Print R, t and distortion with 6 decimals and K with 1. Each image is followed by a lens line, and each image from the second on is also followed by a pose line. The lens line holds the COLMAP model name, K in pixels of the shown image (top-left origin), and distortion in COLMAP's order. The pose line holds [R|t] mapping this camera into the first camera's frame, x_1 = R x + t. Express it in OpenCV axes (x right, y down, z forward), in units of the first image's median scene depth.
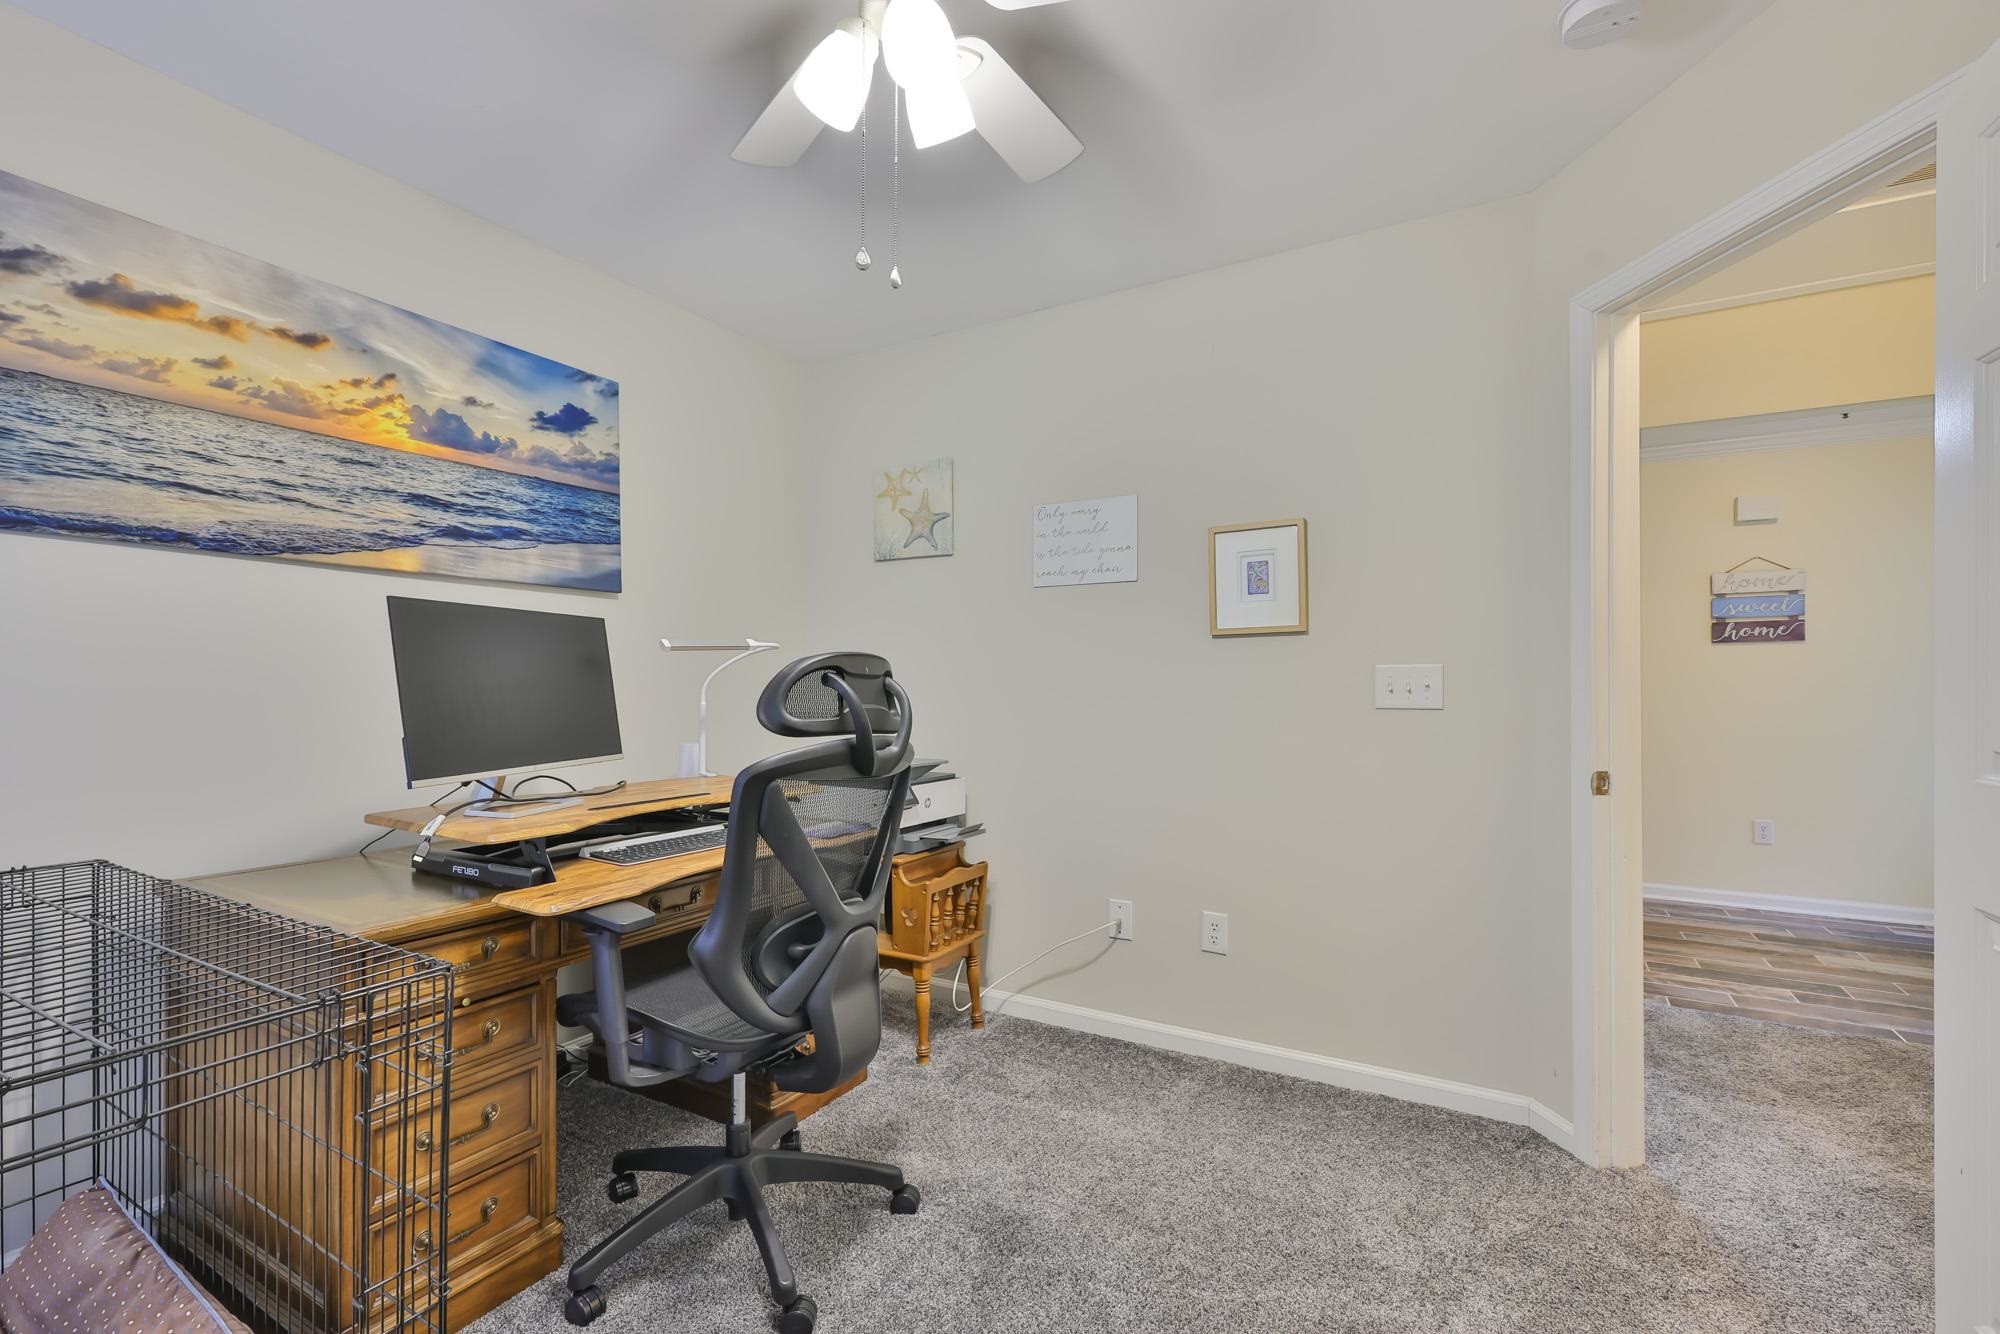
lens RADIAL K [[871.2, 0, 999.2], [0, 871.2, 675.2], [0, 0, 1]] dist [0.001432, -0.000092]
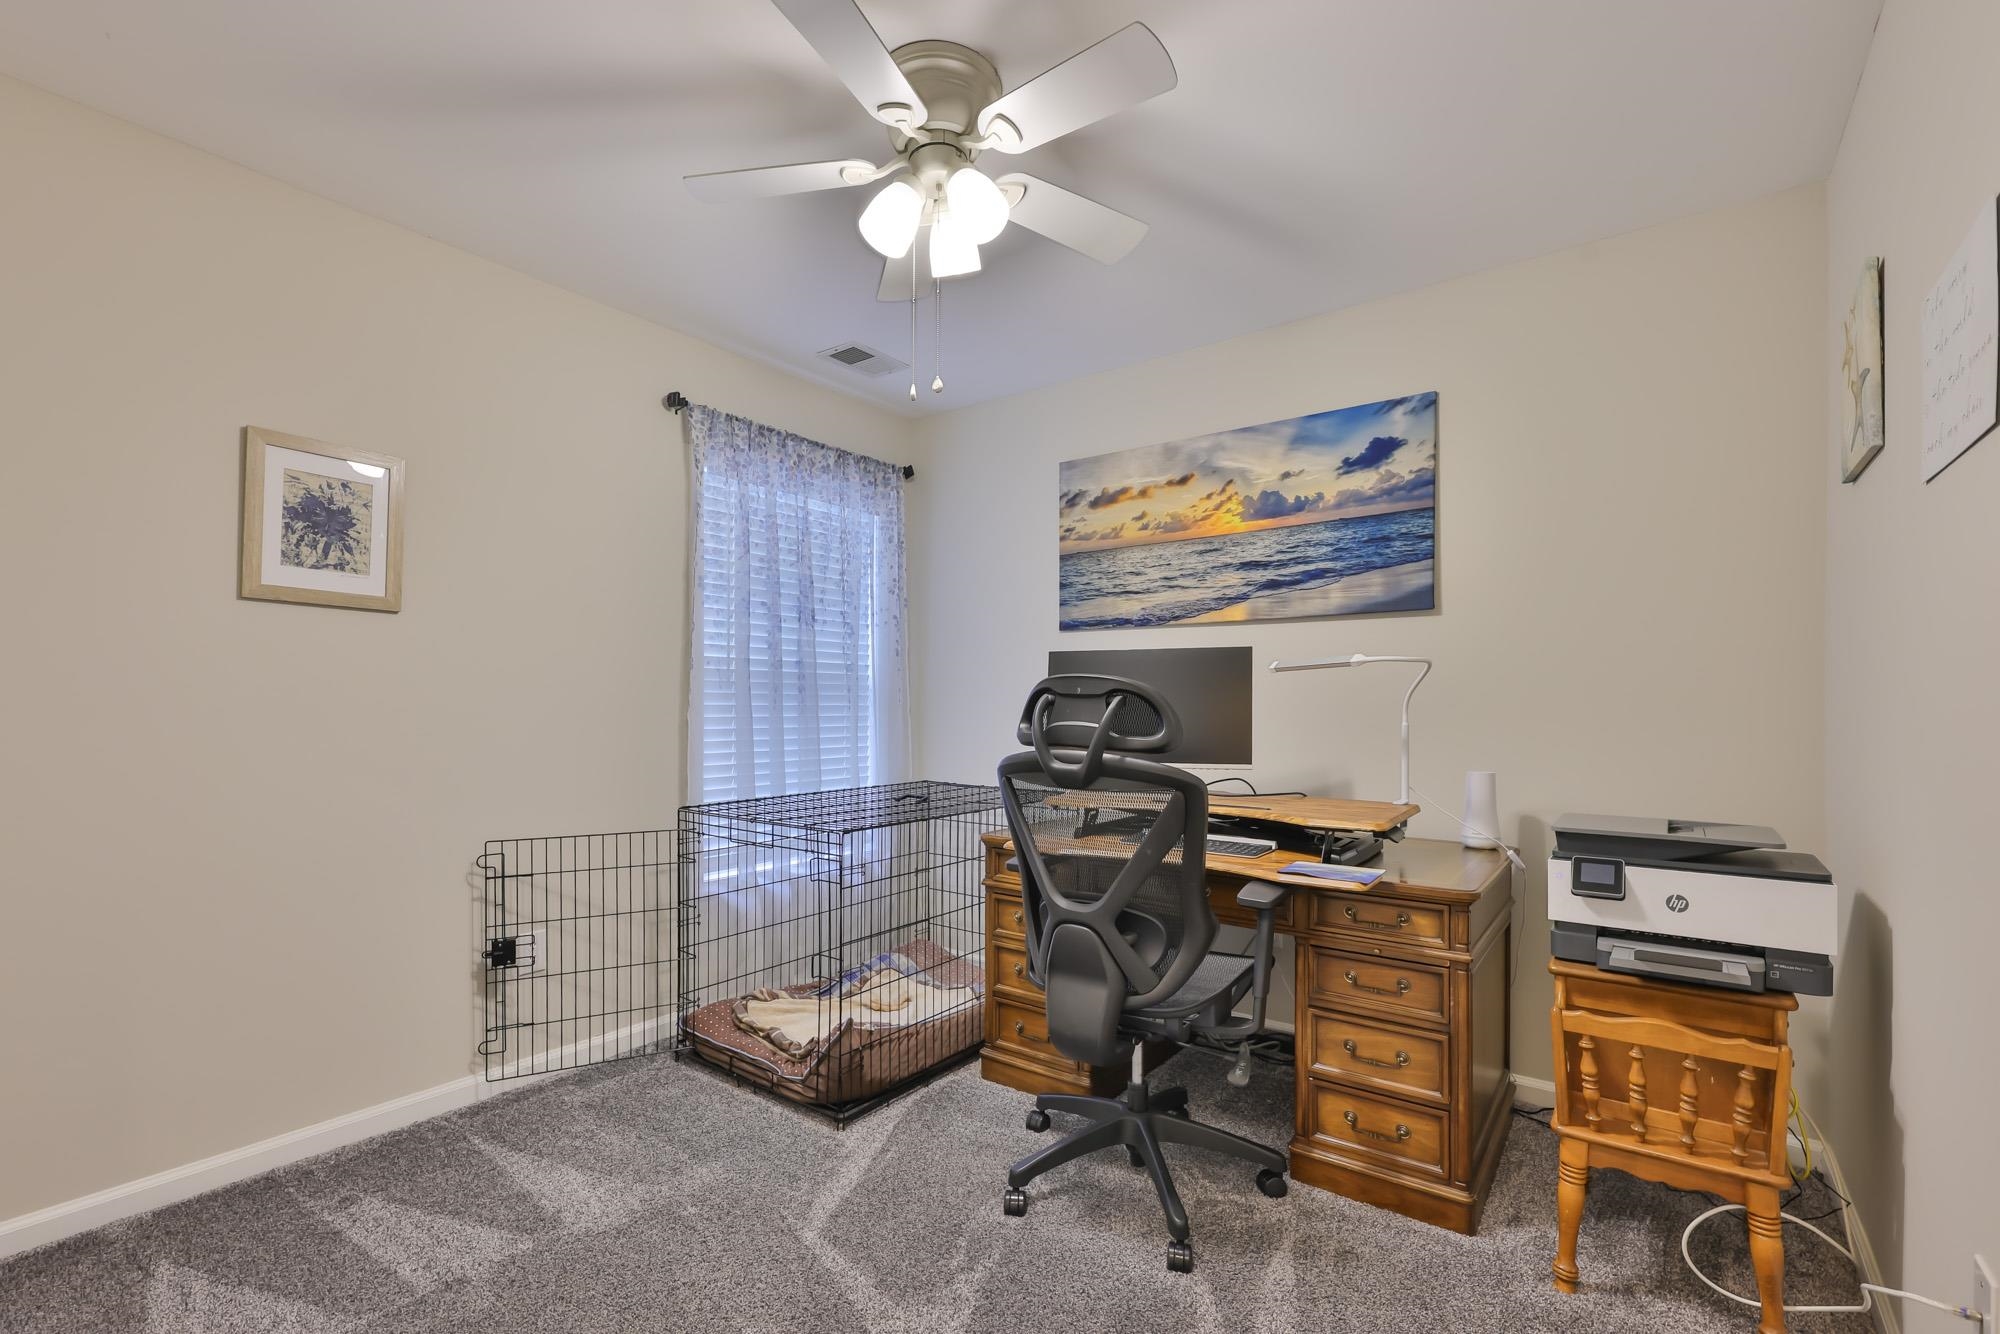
lens RADIAL K [[871.2, 0, 983.9], [0, 871.2, 705.5], [0, 0, 1]] dist [0.001432, -0.000092]
pose [[-0.118110, 0.001138, -0.993000, 0.695248], [0.010456, 0.999945, -0.000097, 0.009014], [0.992945, -0.010394, -0.118116, 0.737057]]
